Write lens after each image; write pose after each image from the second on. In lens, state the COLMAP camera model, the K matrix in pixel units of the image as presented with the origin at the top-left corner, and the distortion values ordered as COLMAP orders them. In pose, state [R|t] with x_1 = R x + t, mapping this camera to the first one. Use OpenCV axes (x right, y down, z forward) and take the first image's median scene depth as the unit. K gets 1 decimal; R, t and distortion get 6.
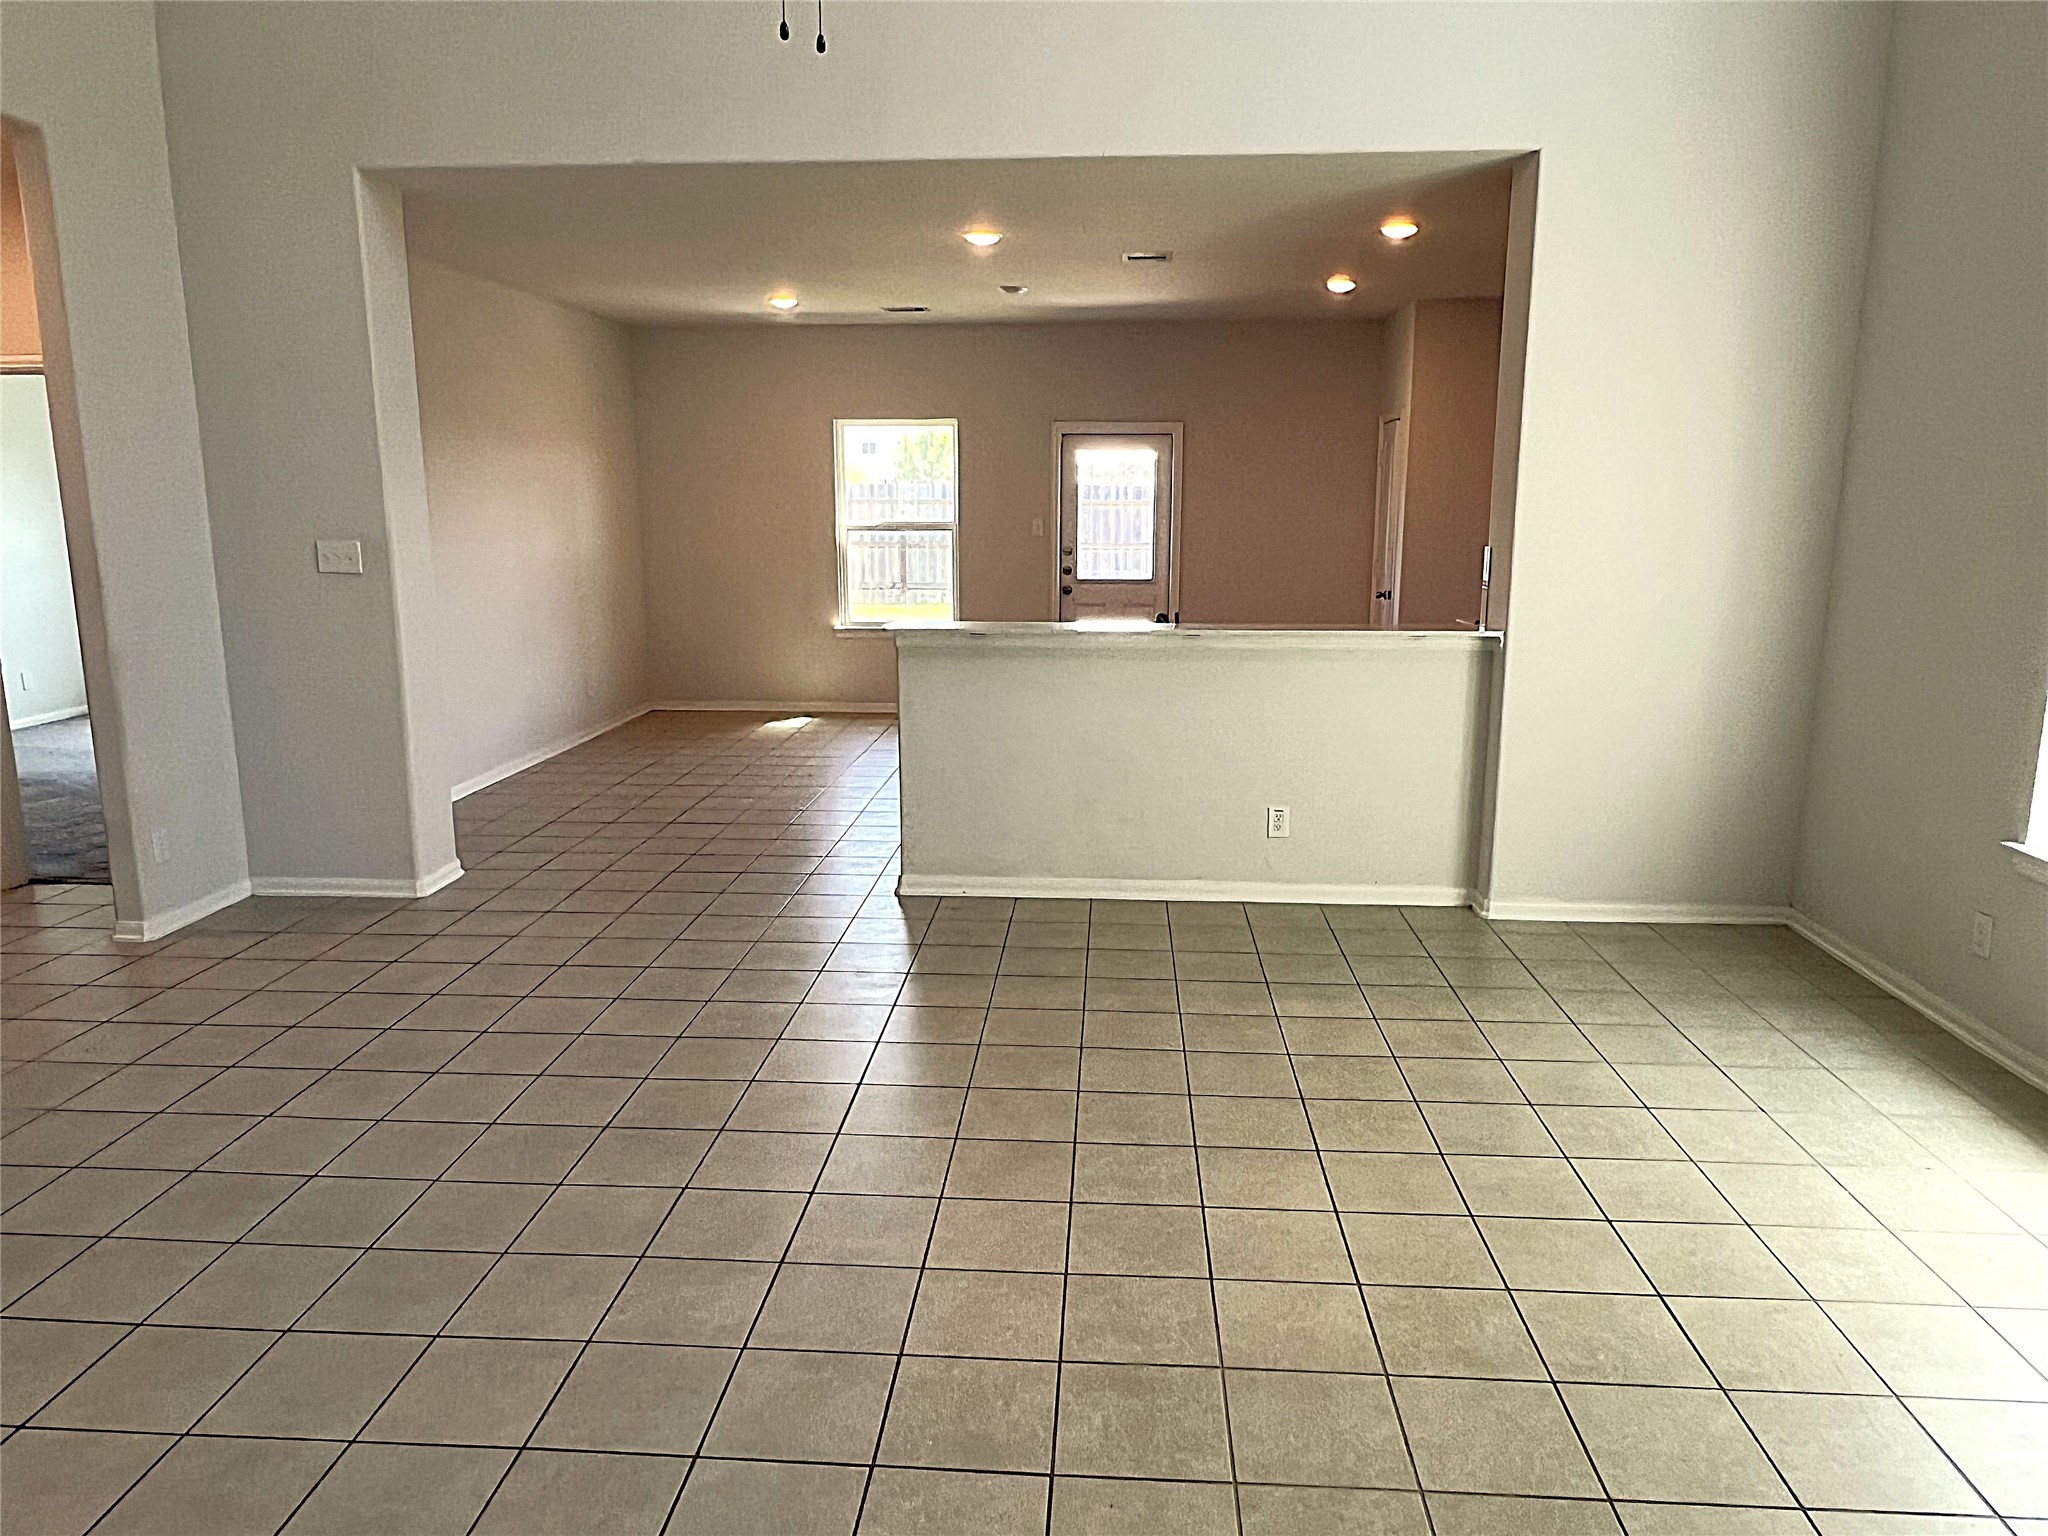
lens RADIAL K [[1396.7, 0, 1024.0], [0, 1396.7, 768.0], [0, 0, 1]] dist [0.003699, 0.003755]
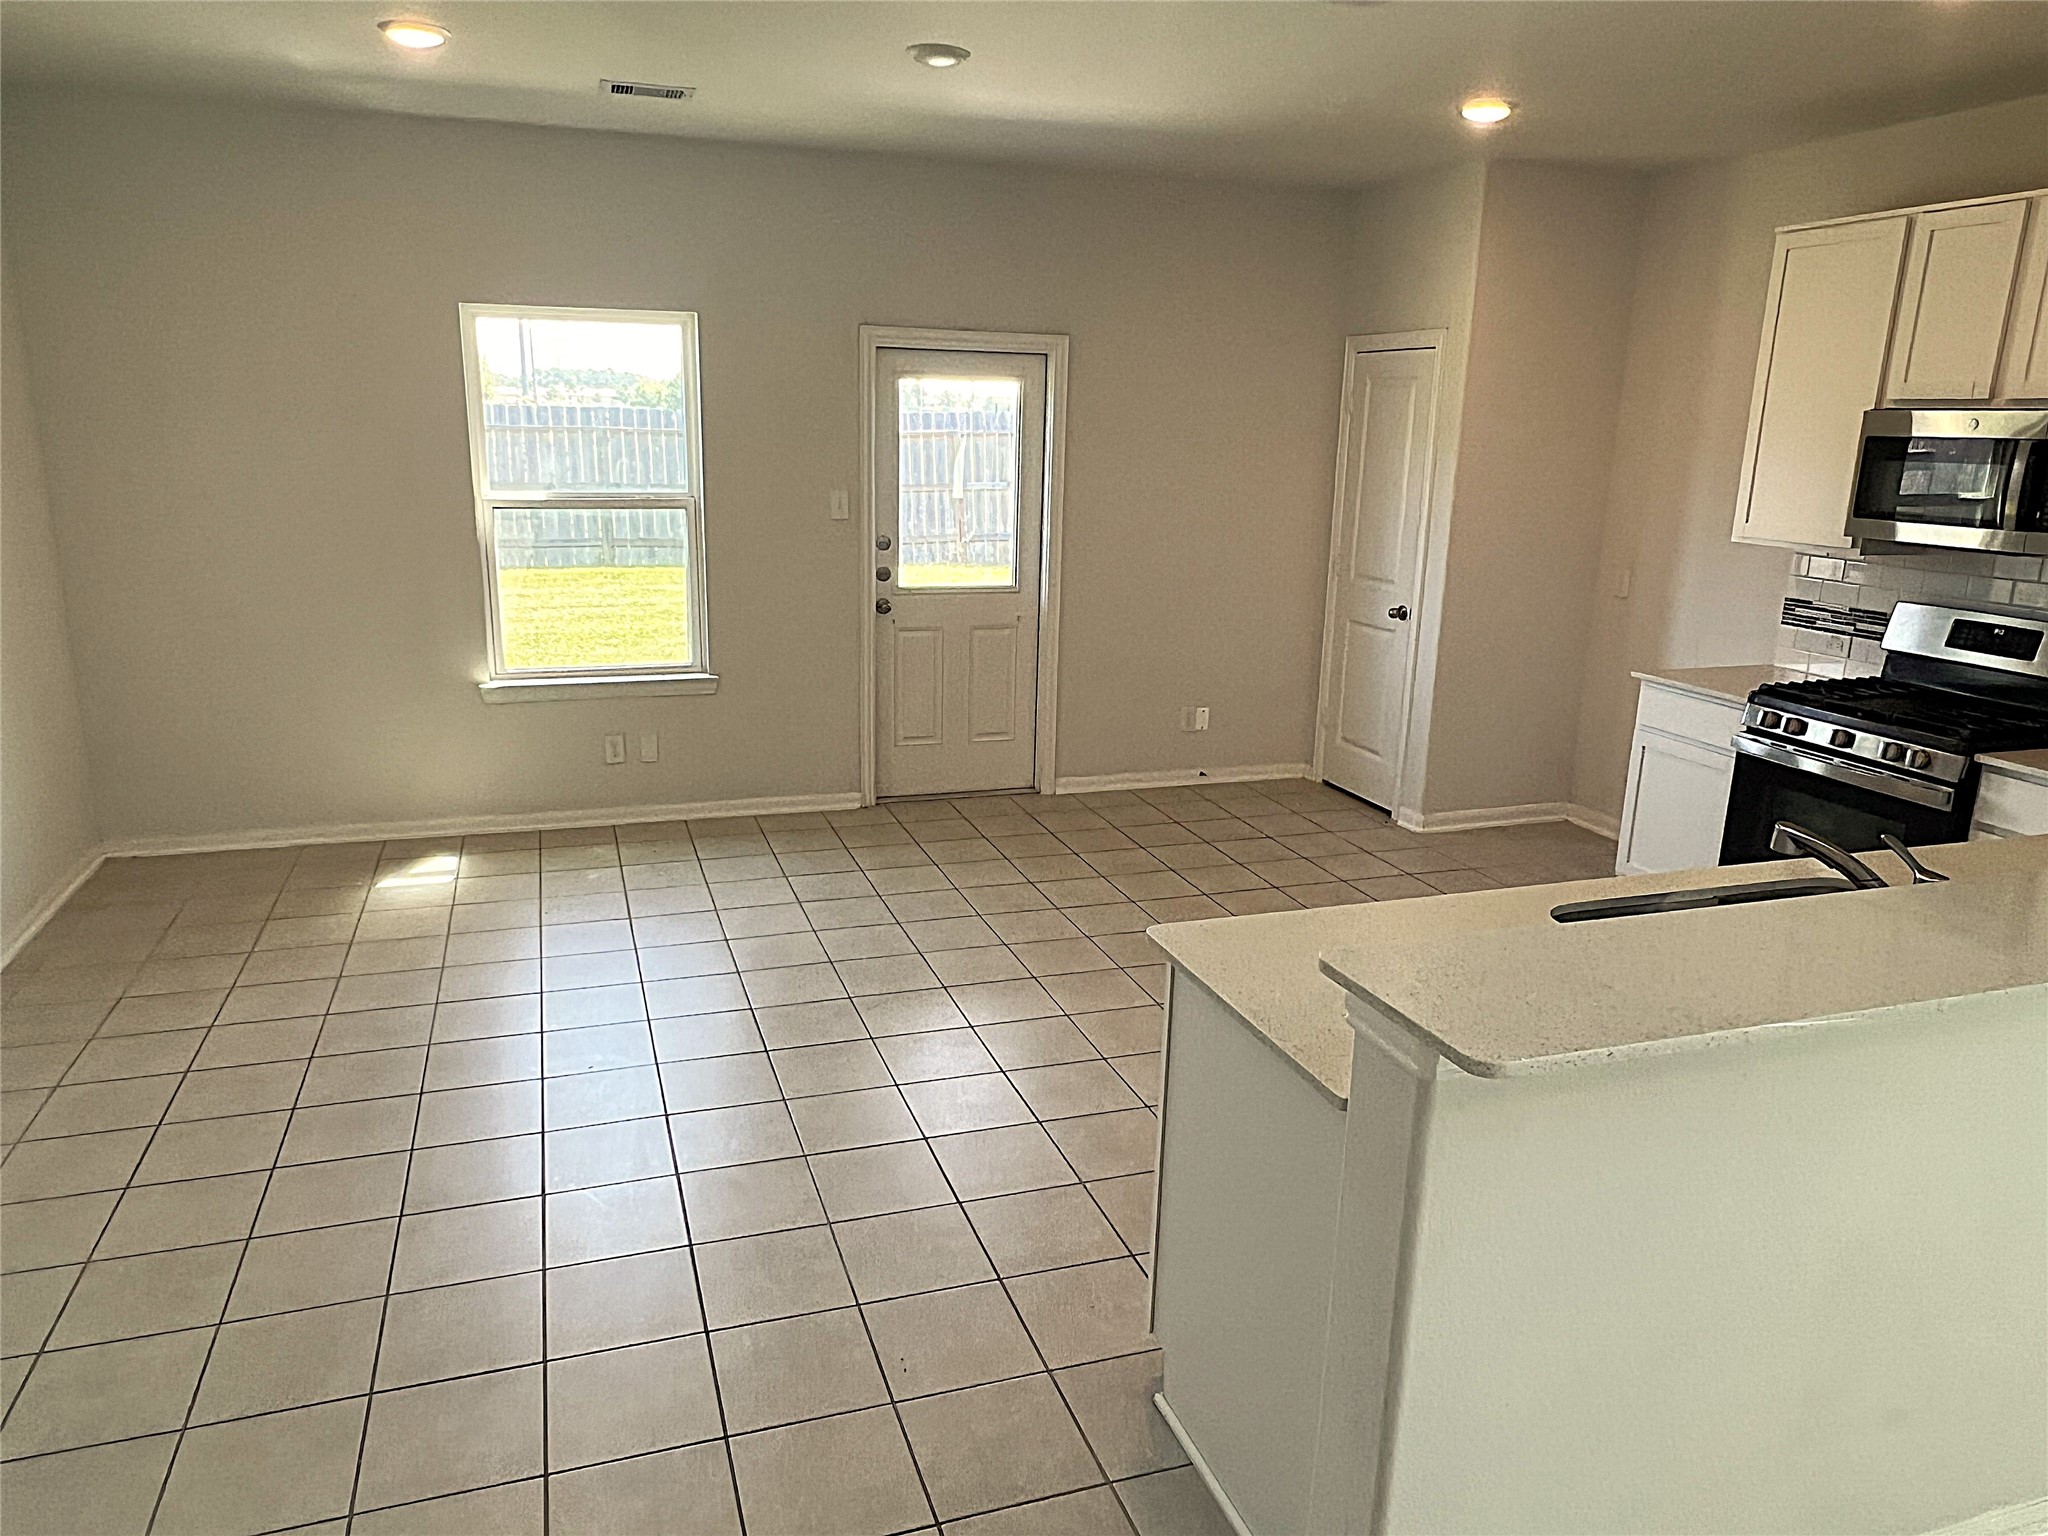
lens RADIAL K [[1396.7, 0, 1024.0], [0, 1396.7, 768.0], [0, 0, 1]] dist [0.003699, 0.003755]
pose [[0.919862, -0.077496, 0.384510, -0.157933], [0.052474, 0.995790, 0.075163, -0.101796], [-0.388716, -0.048963, 0.920056, 0.417345]]
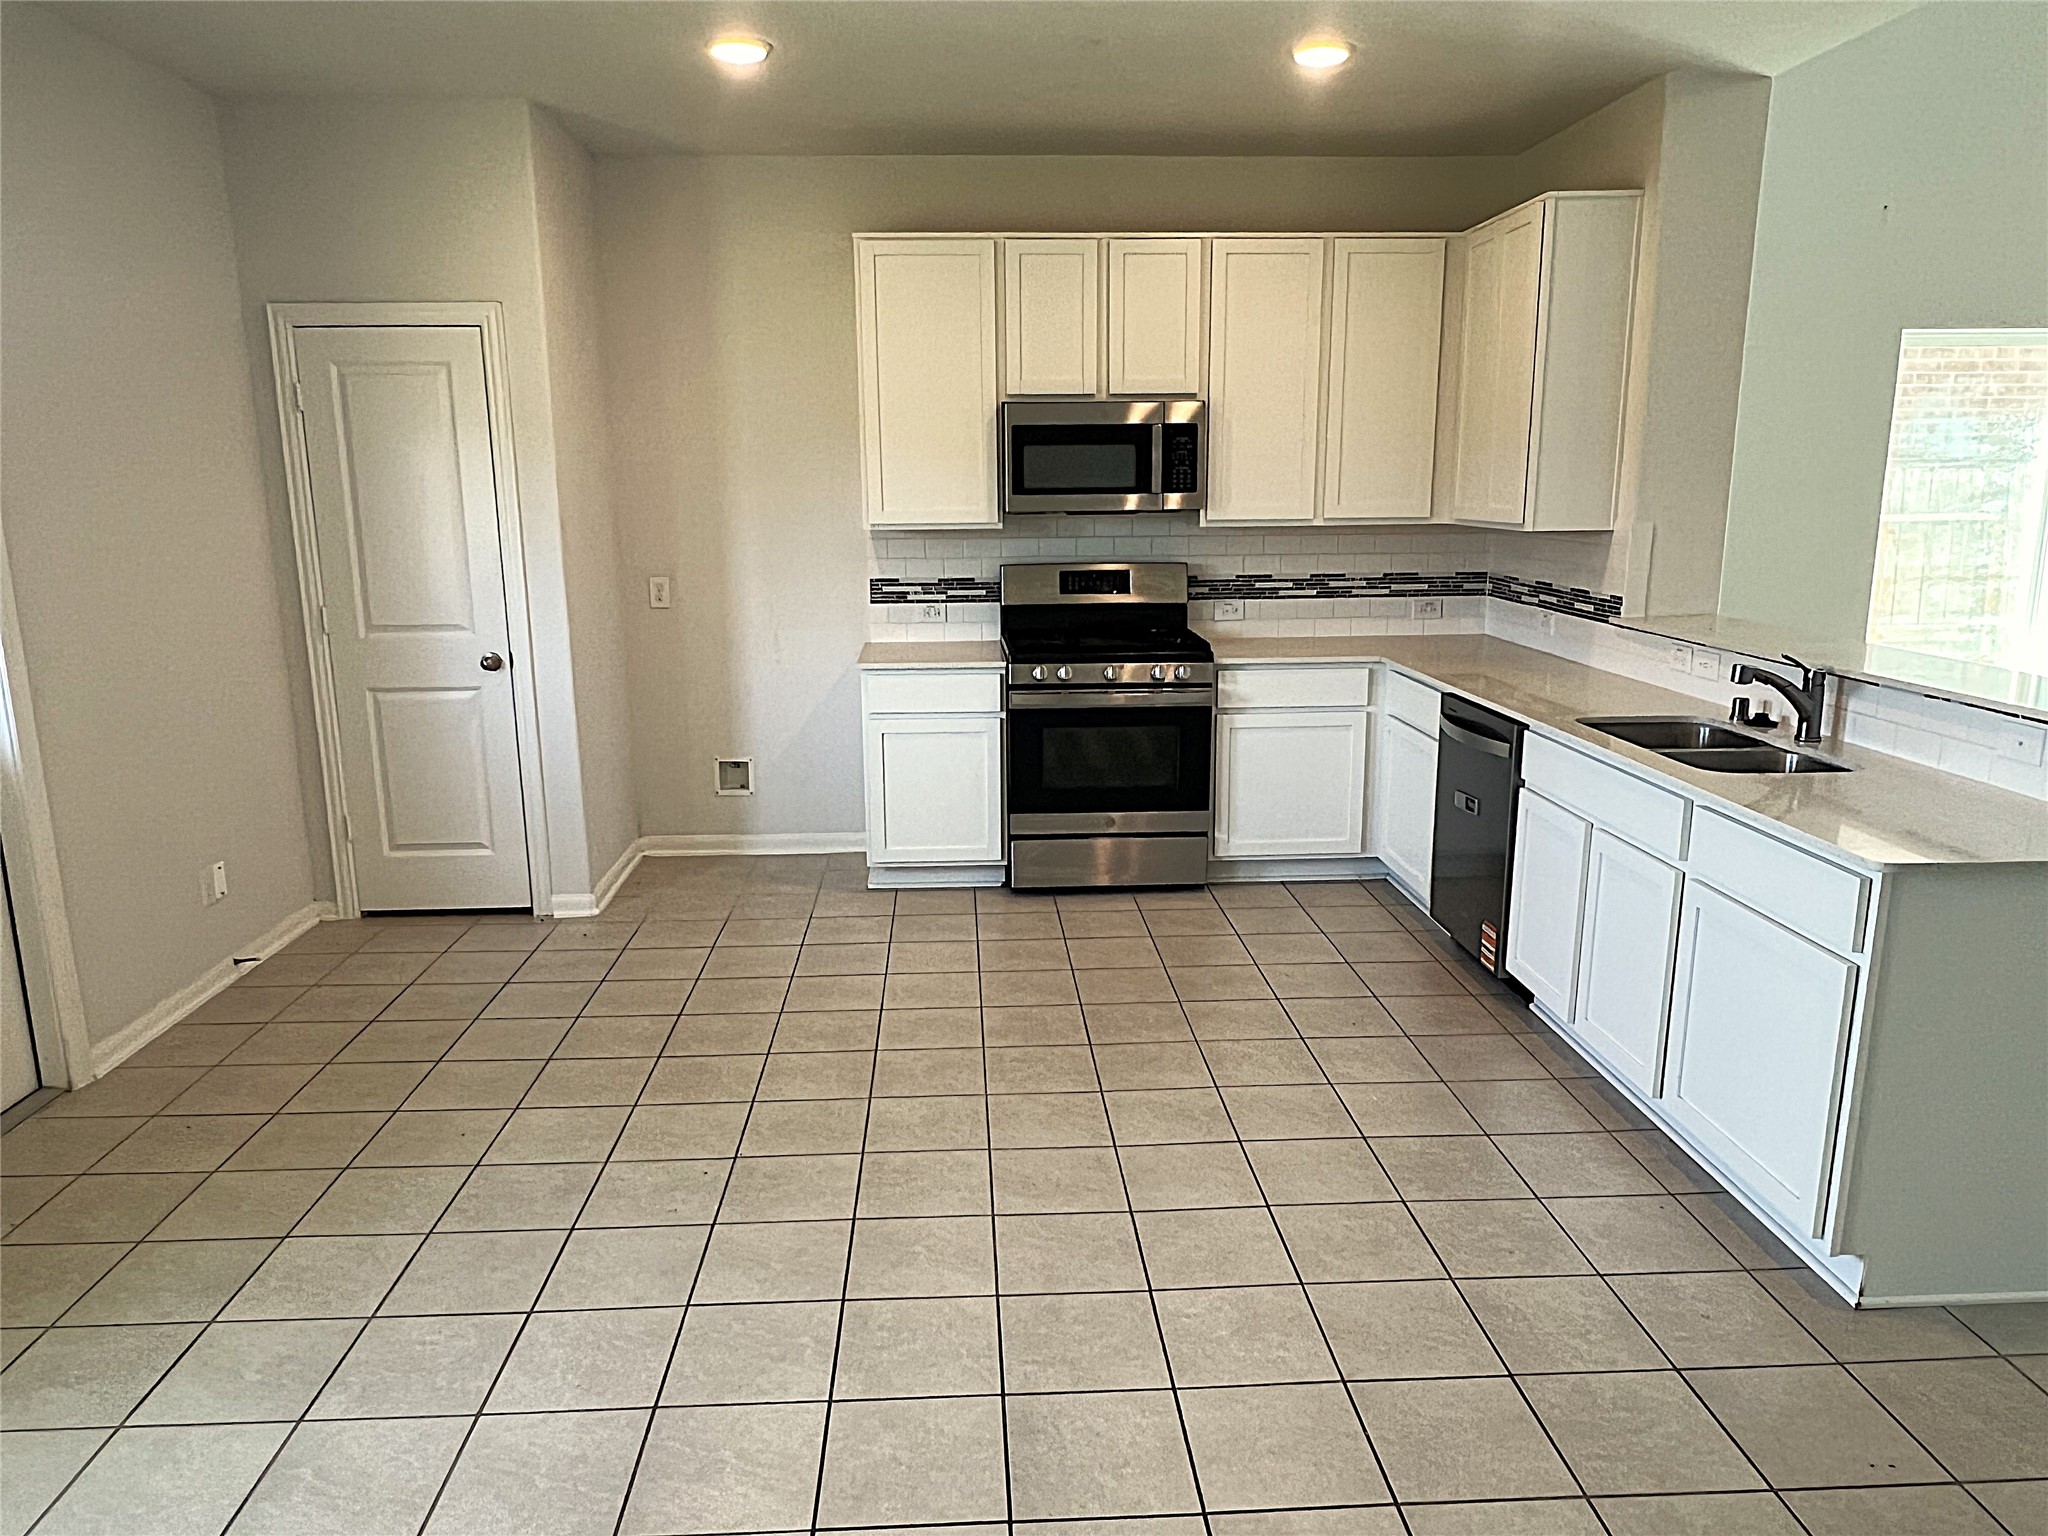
lens RADIAL K [[1372.9, 0, 1024.0], [0, 1372.9, 768.0], [0, 0, 1]] dist [0.000598, 0.001321]
pose [[-0.116829, -0.210500, 0.970588, -0.258292], [0.193007, 0.953836, 0.230099, -0.155230], [-0.974217, 0.214212, -0.070807, 0.792395]]
